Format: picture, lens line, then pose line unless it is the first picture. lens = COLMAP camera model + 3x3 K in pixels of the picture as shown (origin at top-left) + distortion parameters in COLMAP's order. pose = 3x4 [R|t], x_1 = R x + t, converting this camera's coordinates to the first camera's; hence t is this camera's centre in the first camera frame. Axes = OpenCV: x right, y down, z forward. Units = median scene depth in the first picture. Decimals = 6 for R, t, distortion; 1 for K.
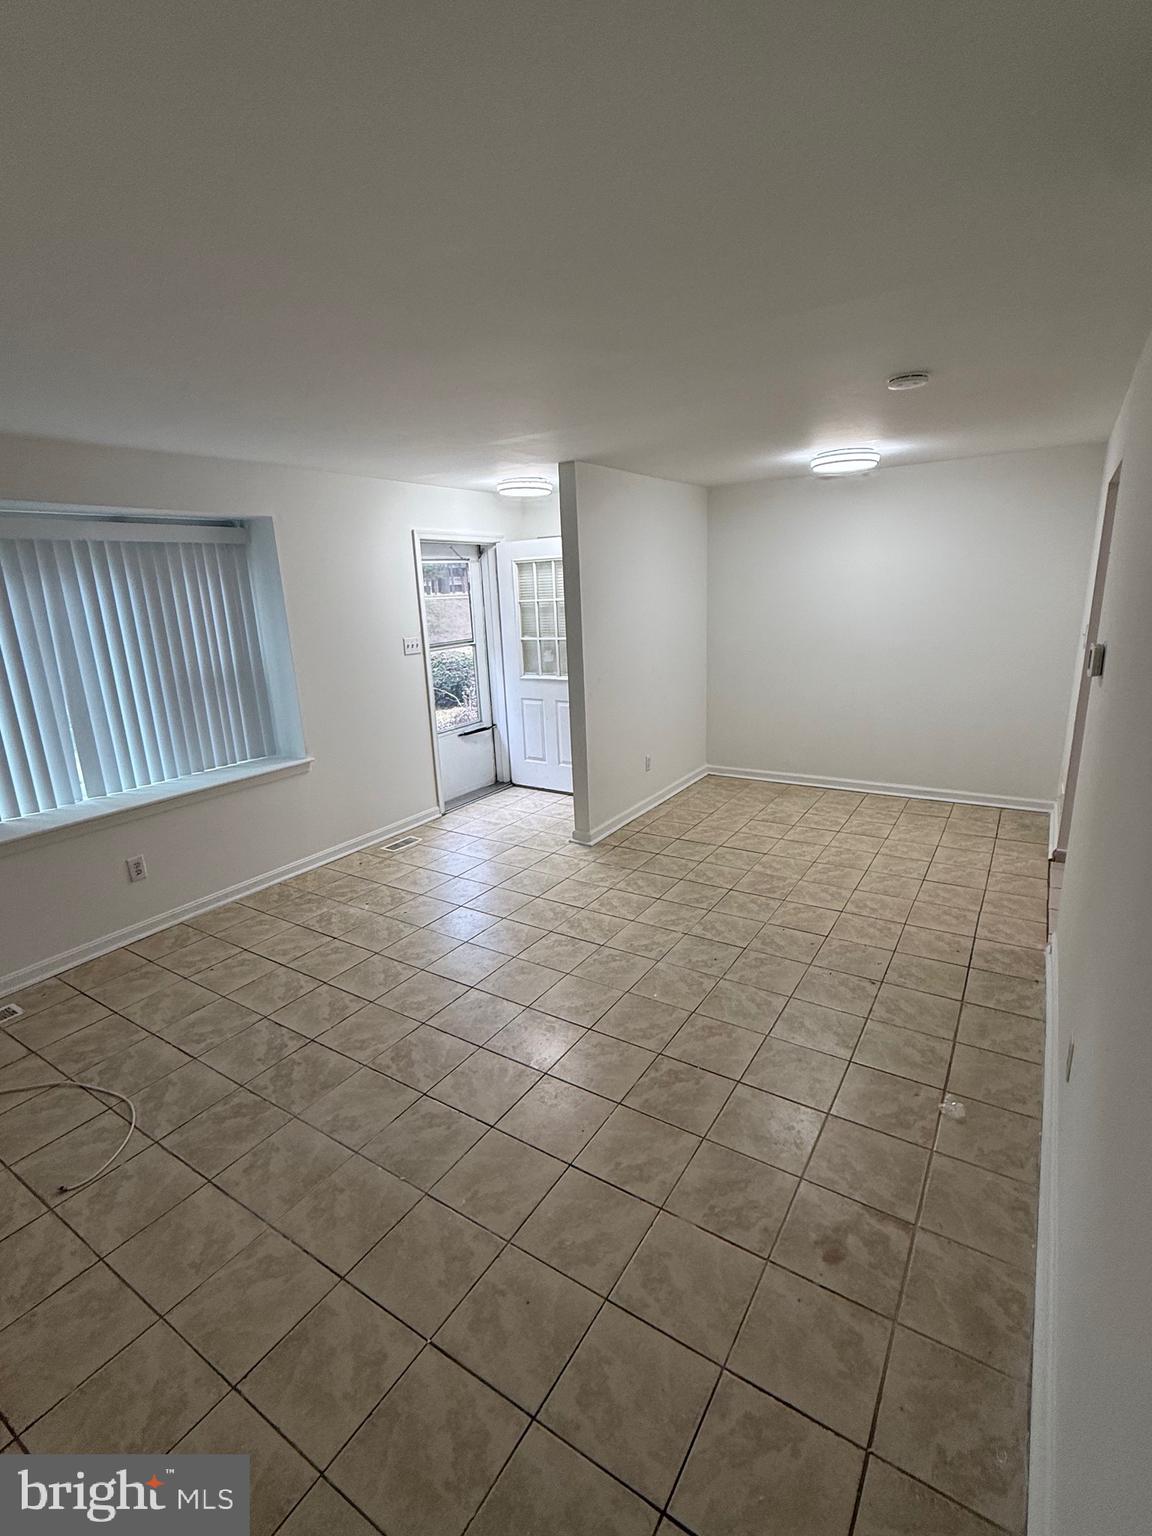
lens RADIAL K [[716.1, 0, 576.3], [0, 716.1, 768.6], [0, 0, 1]] dist [-0.020718, 0.000759]
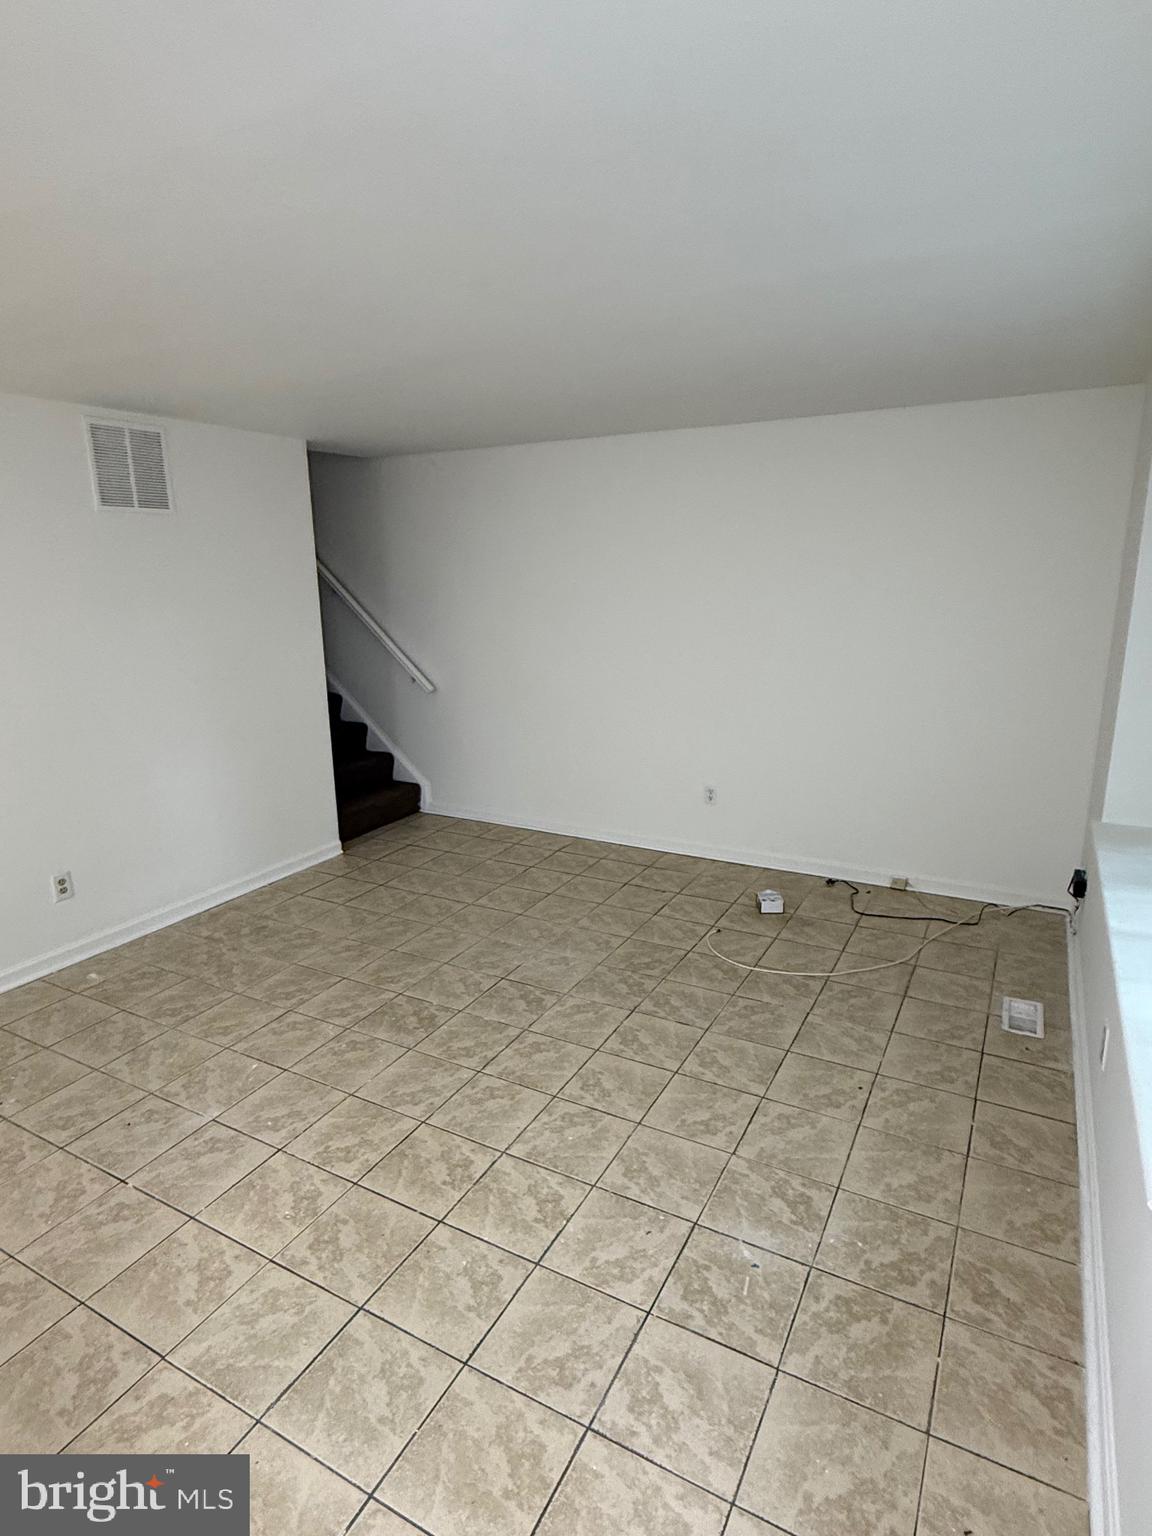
lens RADIAL K [[845.9, 0, 572.3], [0, 845.9, 751.5], [0, 0, 1]] dist [-0.014422, 0.009080]
pose [[-0.996521, 0.065131, -0.052002, -0.186624], [0.034366, 0.889543, 0.455558, -0.357475], [0.075929, 0.452186, -0.888686, 1.399862]]
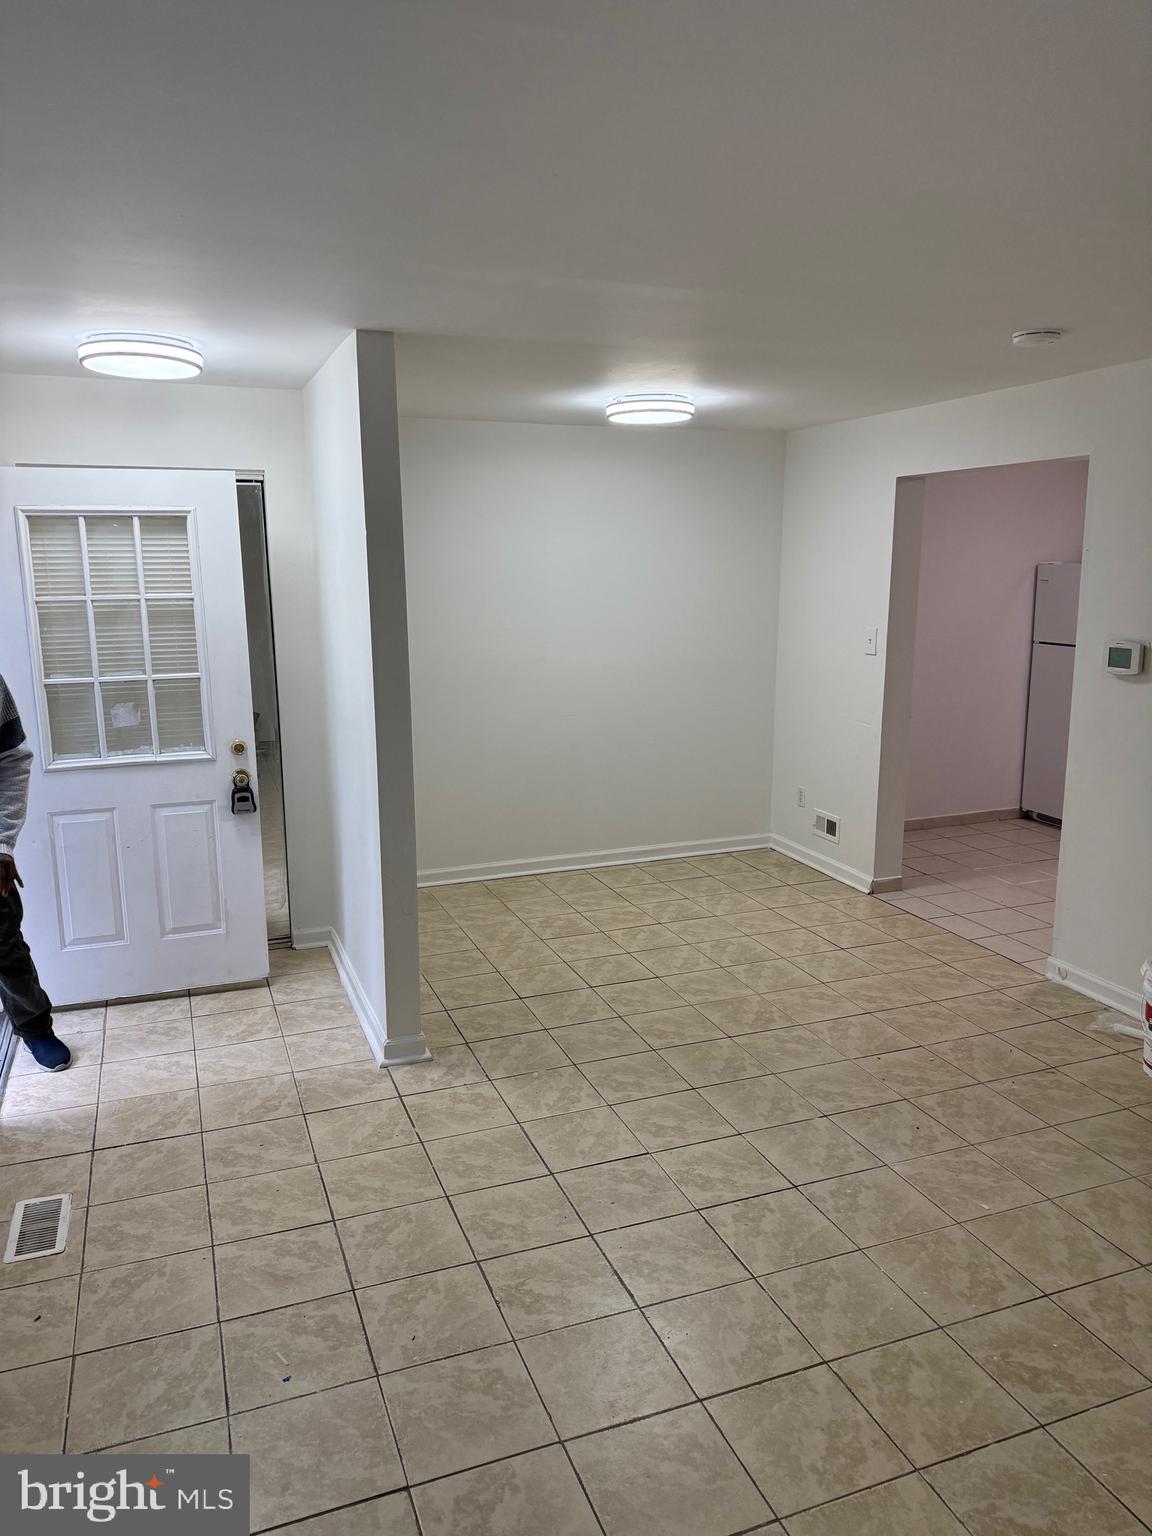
lens RADIAL K [[1078.3, 0, 581.2], [0, 1078.3, 753.2], [0, 0, 1]] dist [0.069149, -0.096826]
pose [[0.590502, -0.105417, 0.800122, -0.669757], [0.184642, 0.982782, -0.006786, -0.109715], [-0.785630, 0.151744, 0.599799, 0.517057]]
